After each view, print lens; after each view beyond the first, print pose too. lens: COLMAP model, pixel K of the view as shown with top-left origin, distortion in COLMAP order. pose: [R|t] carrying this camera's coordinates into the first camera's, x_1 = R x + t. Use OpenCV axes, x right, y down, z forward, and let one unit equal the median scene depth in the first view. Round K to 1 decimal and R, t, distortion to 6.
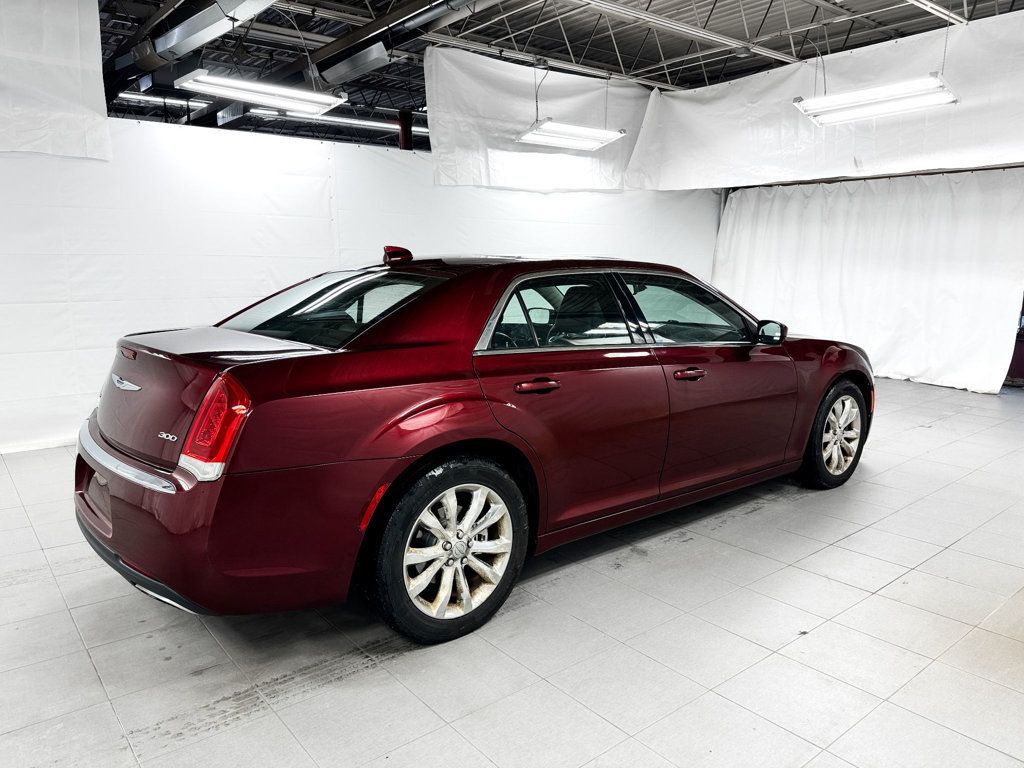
lens RADIAL K [[739.2, 0, 512.0], [0, 739.2, 384.0], [0, 0, 1]] dist [-0.009764, -0.030011]
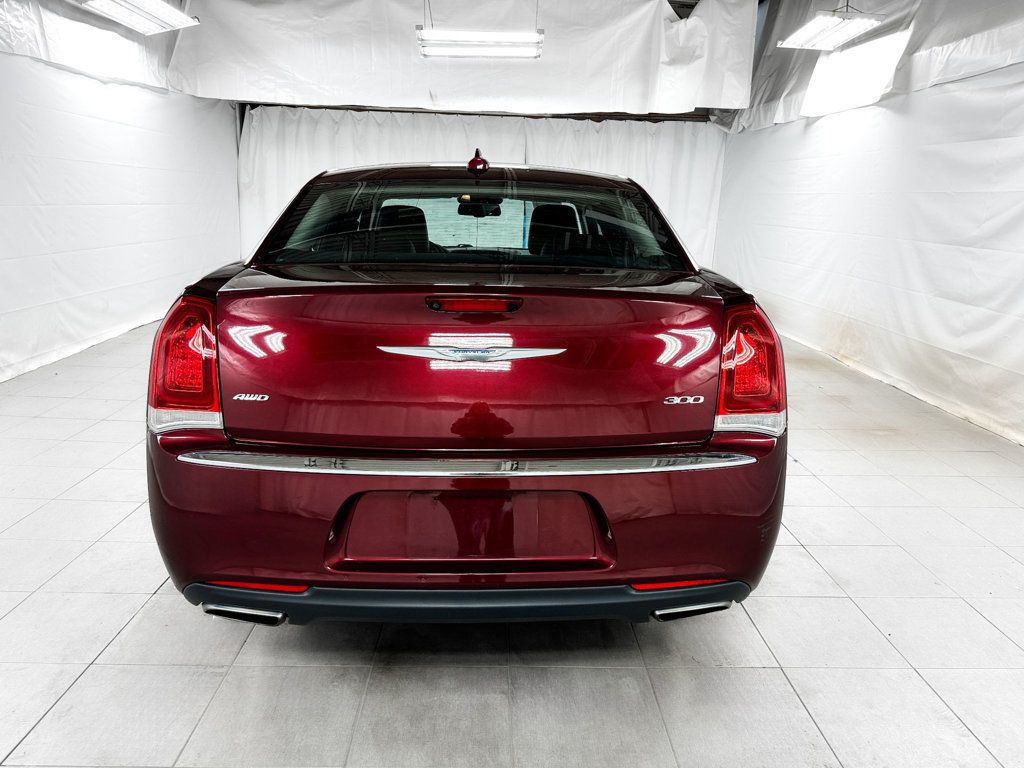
lens RADIAL K [[739.2, 0, 512.0], [0, 739.2, 384.0], [0, 0, 1]] dist [-0.009764, -0.030011]
pose [[0.586537, -0.168232, 0.792258, -0.375821], [0.097197, 0.985741, 0.137359, -0.017140], [-0.804069, -0.003561, 0.594525, 0.233132]]
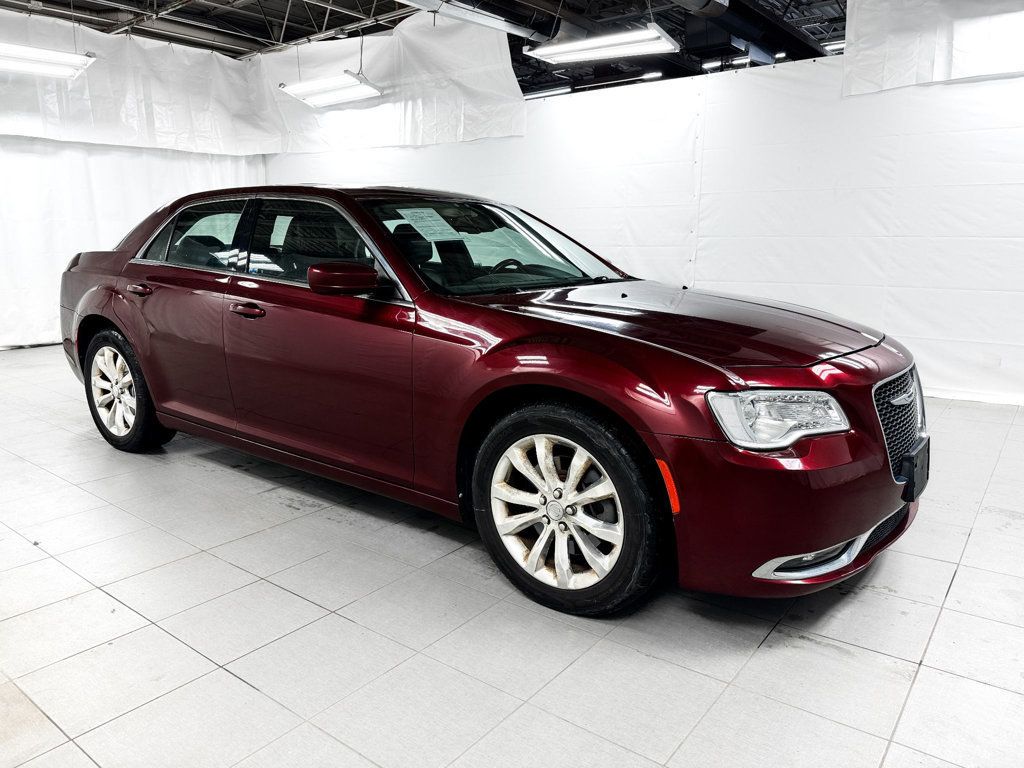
lens RADIAL K [[714.6, 0, 512.0], [0, 714.6, 384.0], [0, 0, 1]] dist [-0.002699, -0.010782]
pose [[0.225580, 0.192208, -0.955076, 0.535020], [-0.147291, 0.975804, 0.161591, -0.053147], [0.963026, 0.104223, 0.248432, 0.508118]]
